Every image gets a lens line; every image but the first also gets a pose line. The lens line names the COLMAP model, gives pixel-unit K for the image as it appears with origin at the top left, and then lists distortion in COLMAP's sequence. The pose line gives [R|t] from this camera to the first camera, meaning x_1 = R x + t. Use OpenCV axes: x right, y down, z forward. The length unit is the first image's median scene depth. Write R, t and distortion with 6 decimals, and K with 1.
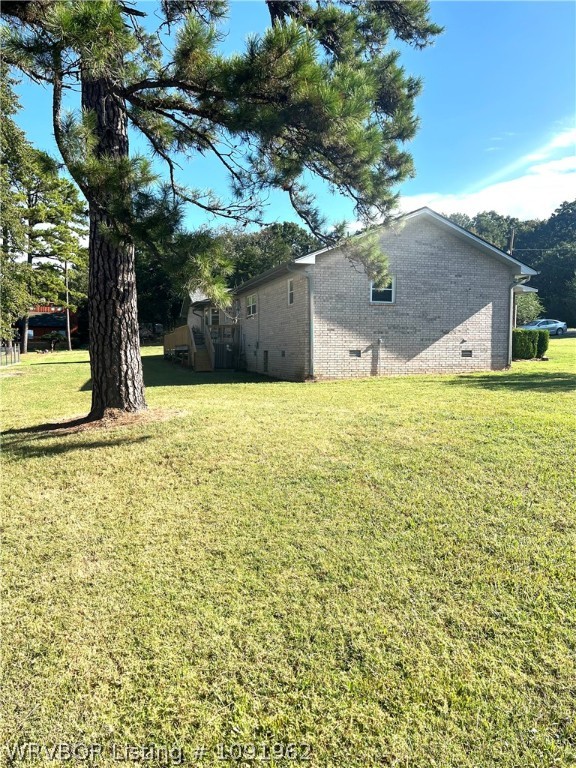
lens RADIAL K [[577.6, 0, 287.8], [0, 577.6, 383.4], [0, 0, 1]] dist [0.011841, 0.000836]
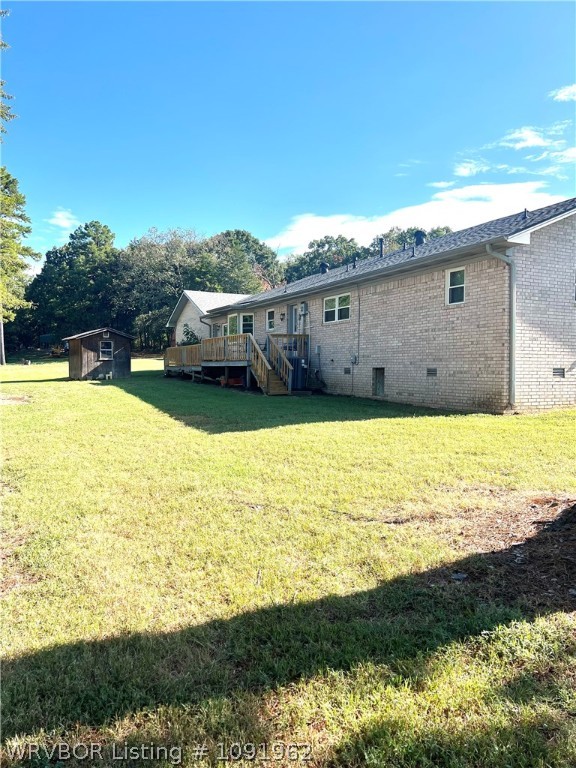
lens RADIAL K [[577.6, 0, 288.2], [0, 577.6, 383.5], [0, 0, 1]] dist [0.011841, 0.000836]
pose [[0.990110, 0.001113, 0.140288, -0.289266], [0.002388, 0.999690, -0.024784, -0.019213], [-0.140272, 0.024874, 0.989800, 0.301481]]
